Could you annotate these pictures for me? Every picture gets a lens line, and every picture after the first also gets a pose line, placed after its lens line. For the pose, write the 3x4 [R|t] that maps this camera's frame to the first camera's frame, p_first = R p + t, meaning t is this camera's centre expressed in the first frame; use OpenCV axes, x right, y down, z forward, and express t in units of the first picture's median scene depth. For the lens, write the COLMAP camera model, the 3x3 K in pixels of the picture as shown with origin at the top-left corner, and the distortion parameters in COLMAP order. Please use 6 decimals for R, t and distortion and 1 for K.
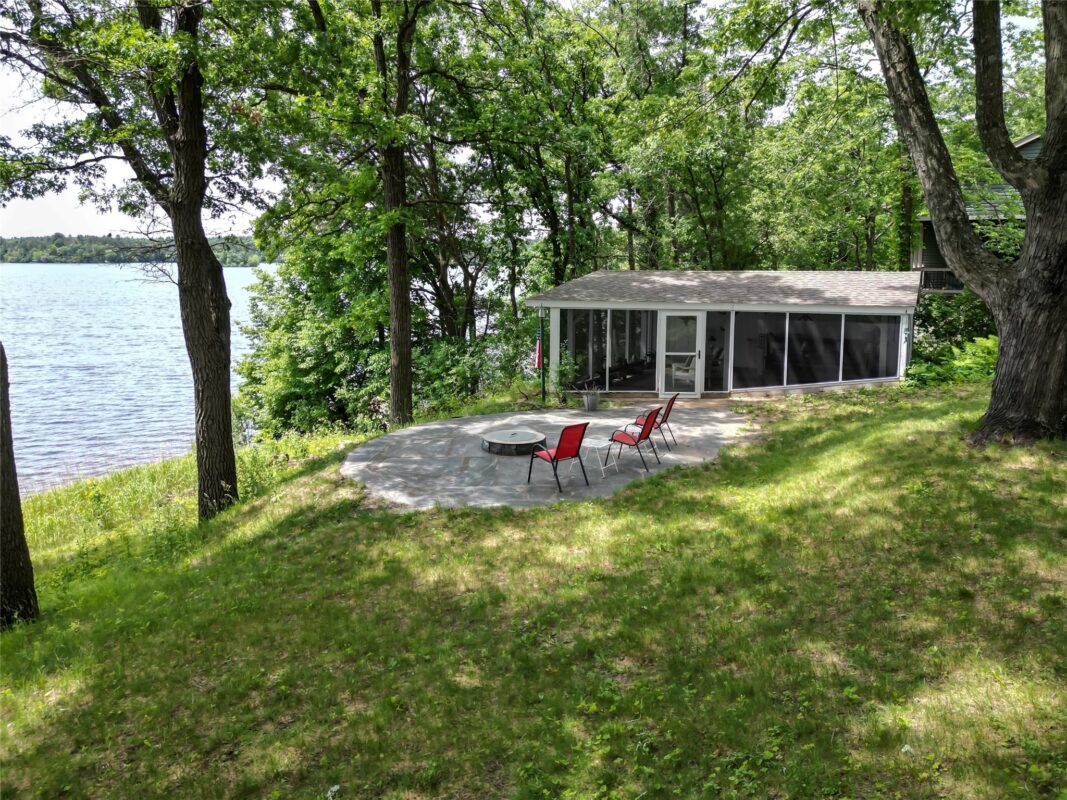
lens RADIAL K [[797.0, 0, 530.0], [0, 797.0, 405.2], [0, 0, 1]] dist [0.075036, -0.079415]
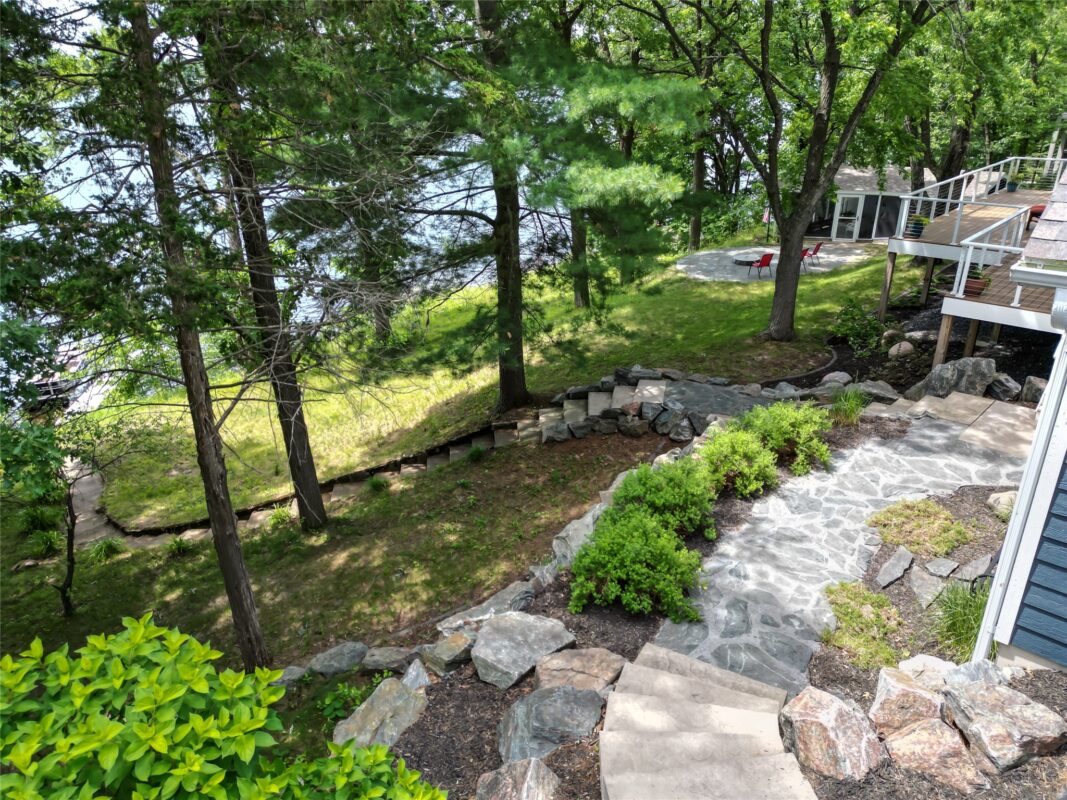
lens RADIAL K [[797.0, 0, 530.0], [0, 797.0, 405.2], [0, 0, 1]] dist [0.075036, -0.079415]
pose [[0.949651, 0.105932, -0.294857, 0.092081], [-0.038699, 0.973561, 0.225126, -0.036747], [0.310909, -0.202381, 0.928643, -1.192815]]
